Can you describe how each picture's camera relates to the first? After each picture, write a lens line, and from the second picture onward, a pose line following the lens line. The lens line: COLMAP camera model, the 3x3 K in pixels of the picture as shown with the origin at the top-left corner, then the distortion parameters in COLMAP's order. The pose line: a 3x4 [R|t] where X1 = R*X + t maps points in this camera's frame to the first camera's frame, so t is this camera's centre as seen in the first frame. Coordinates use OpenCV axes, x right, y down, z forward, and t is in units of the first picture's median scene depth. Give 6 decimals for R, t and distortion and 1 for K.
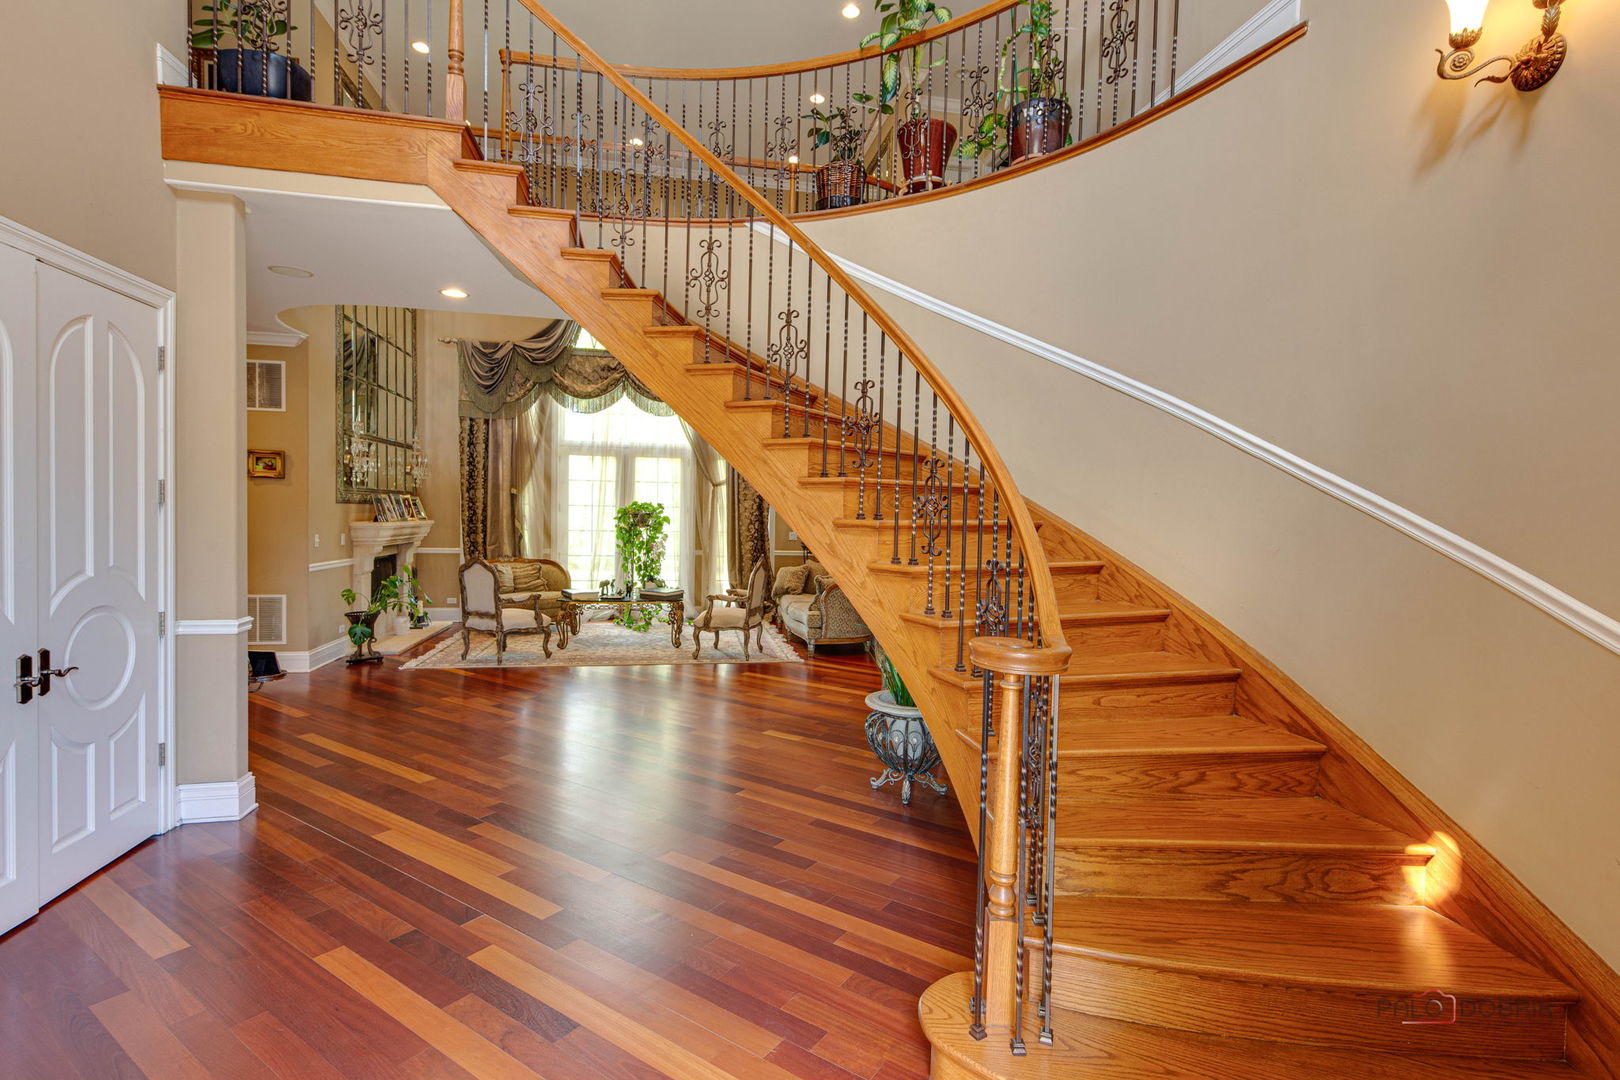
lens RADIAL K [[778.6, 0, 821.1], [0, 778.6, 538.0], [0, 0, 1]] dist [0.002765, -0.000333]
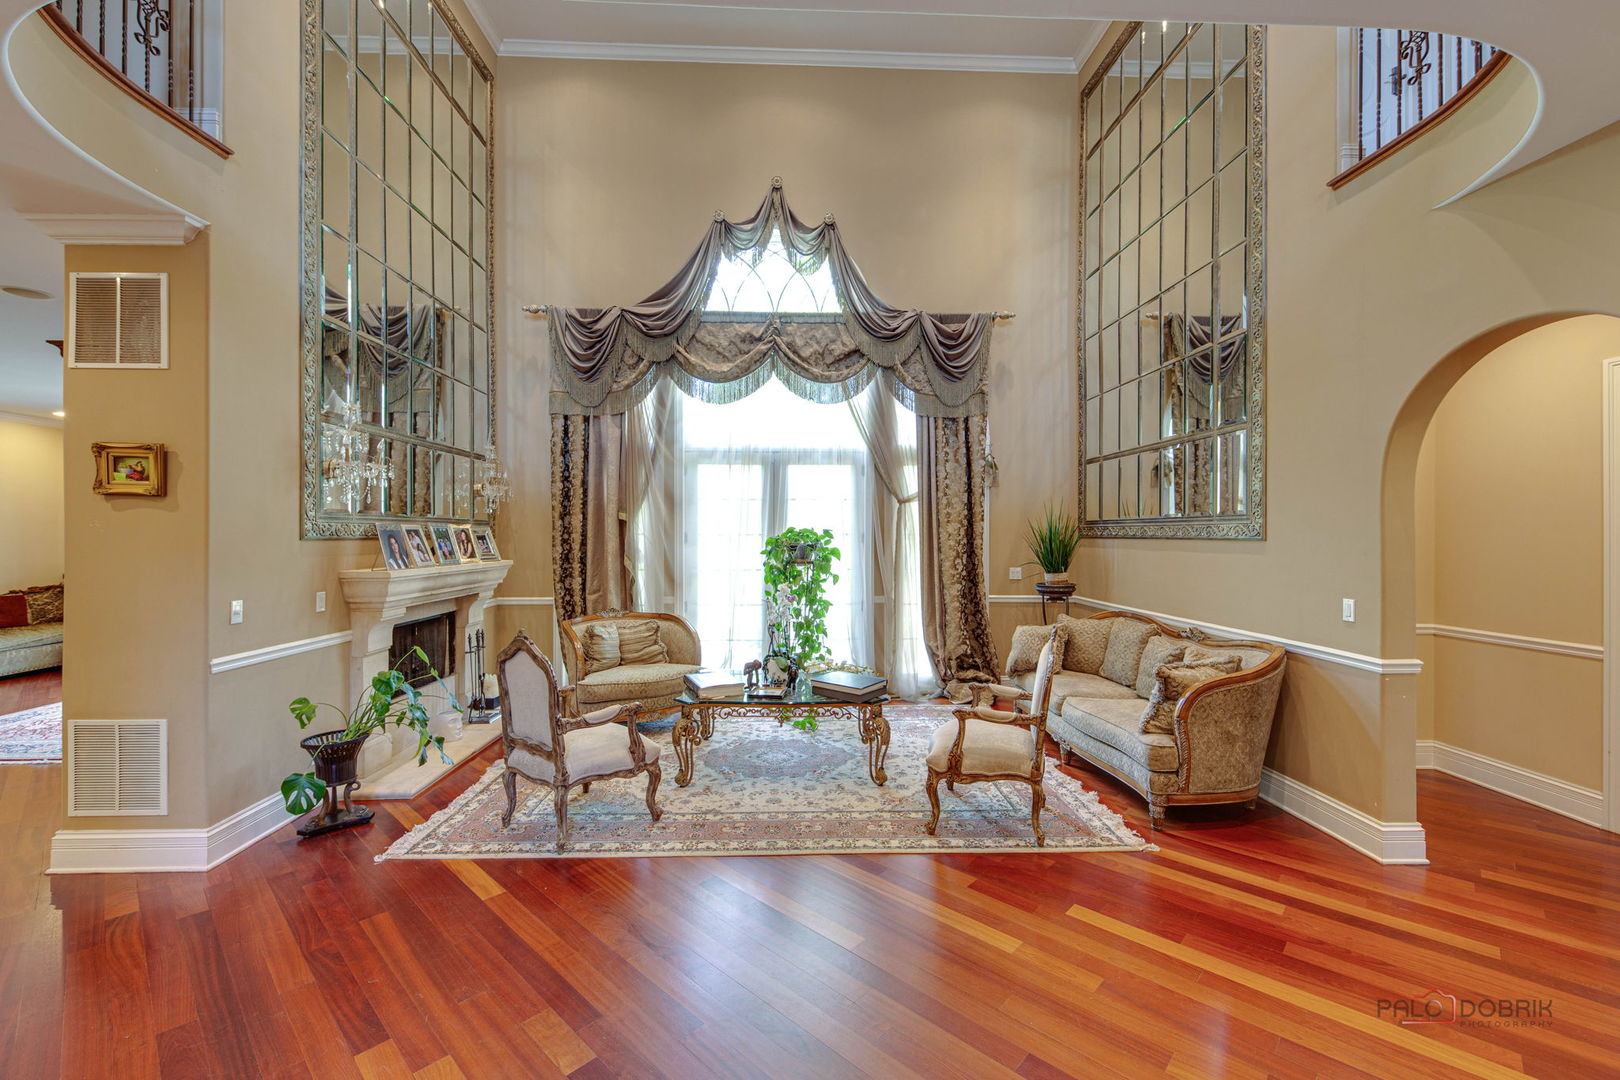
lens RADIAL K [[679.1, 0, 807.4], [0, 679.1, 537.7], [0, 0, 1]] dist [0.005289, -0.001458]
pose [[0.985777, -0.017779, -0.167114, -0.127604], [0.012748, 0.999434, -0.031134, -0.019579], [0.167573, 0.028560, 0.985446, 0.423905]]
